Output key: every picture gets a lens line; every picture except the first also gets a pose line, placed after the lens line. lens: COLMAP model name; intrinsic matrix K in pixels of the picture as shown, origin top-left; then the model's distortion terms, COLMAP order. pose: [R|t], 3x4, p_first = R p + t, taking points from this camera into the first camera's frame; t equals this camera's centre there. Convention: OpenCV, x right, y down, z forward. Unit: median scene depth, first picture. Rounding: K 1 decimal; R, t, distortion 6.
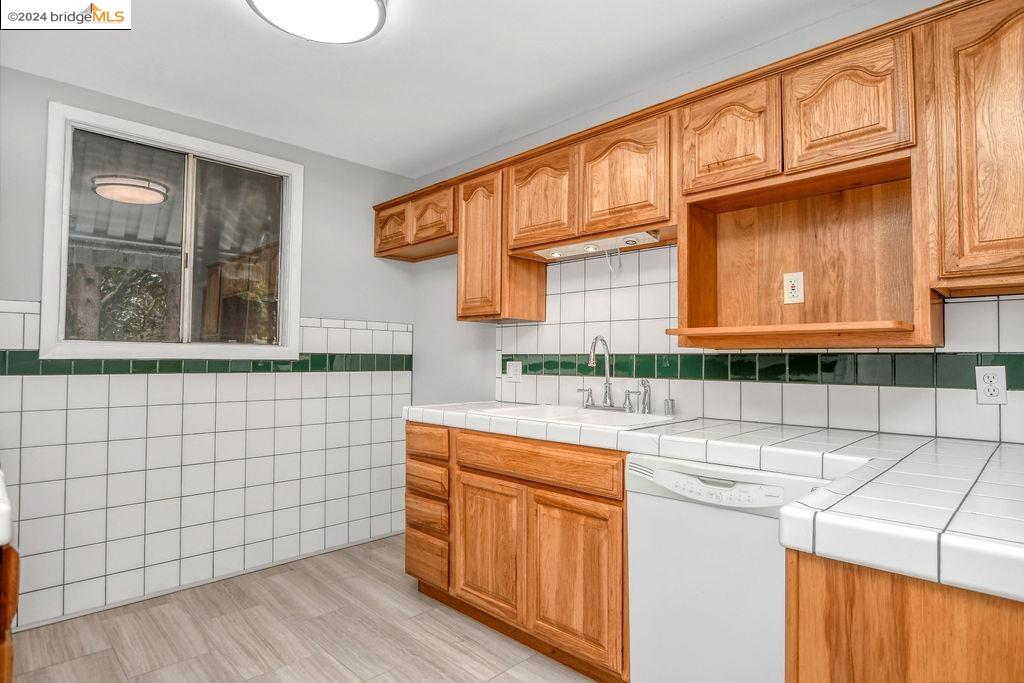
lens RADIAL K [[549.3, 0, 511.4], [0, 549.3, 345.7], [0, 0, 1]] dist [-0.020325, 0.002791]
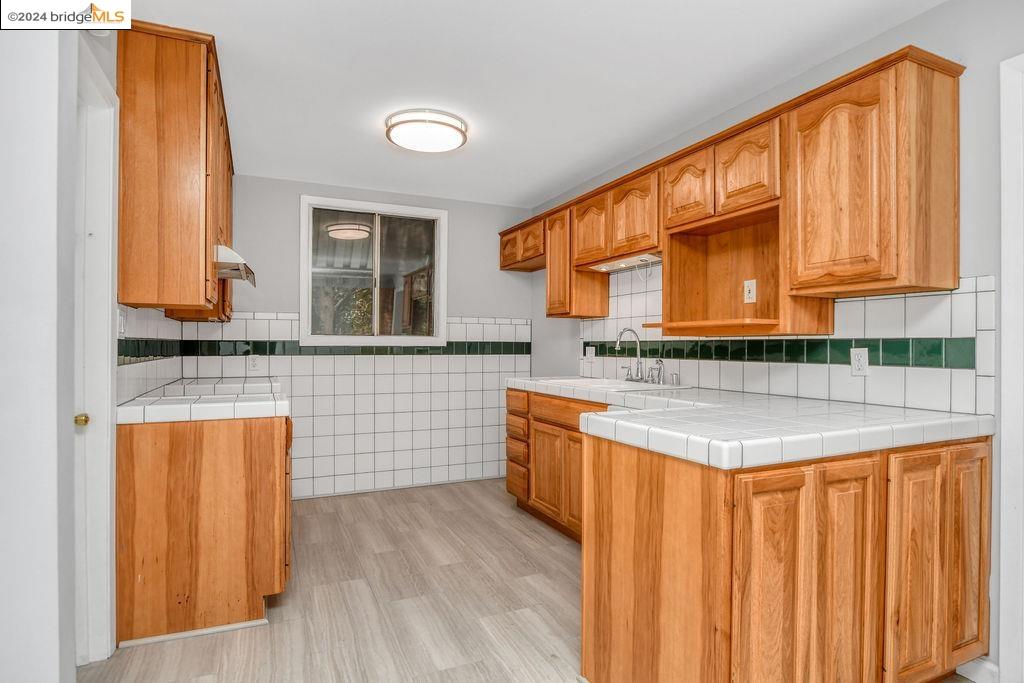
lens RADIAL K [[549.3, 0, 511.4], [0, 549.3, 345.7], [0, 0, 1]] dist [-0.020325, 0.002791]
pose [[0.939351, -0.004477, -0.342929, 0.357281], [0.012583, 0.999692, 0.021414, -0.006252], [0.342727, -0.024430, 0.939117, -0.402424]]
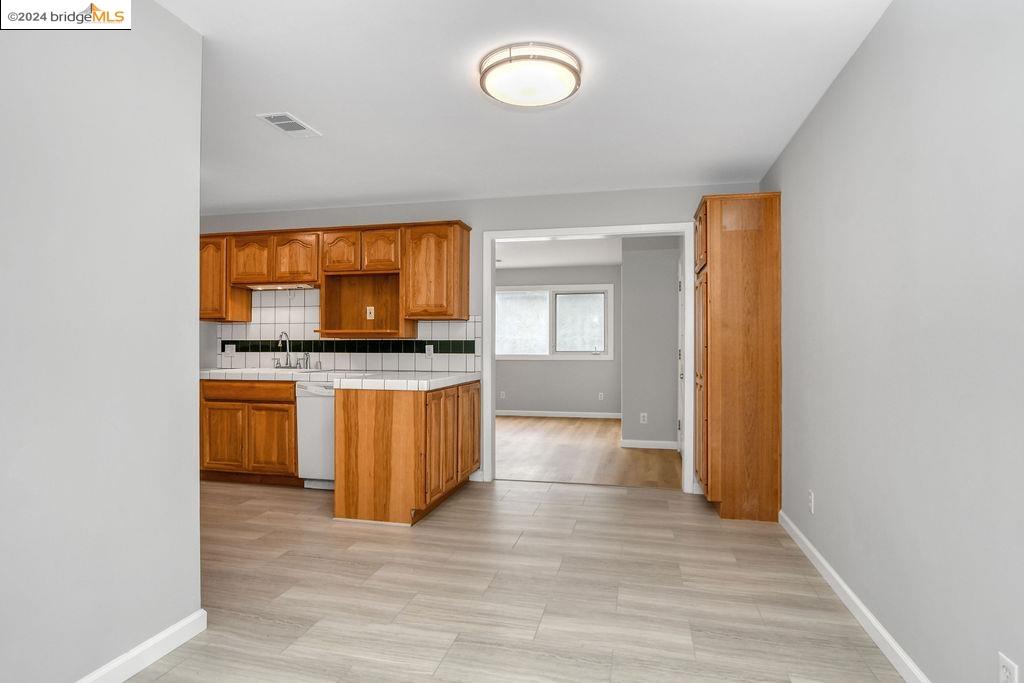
lens RADIAL K [[549.3, 0, 511.4], [0, 549.3, 345.7], [0, 0, 1]] dist [-0.020325, 0.002791]
pose [[0.846562, -0.003987, 0.532276, -0.201929], [-0.010410, 0.999657, 0.024044, -0.022426], [-0.532189, -0.025896, 0.846229, -1.146916]]
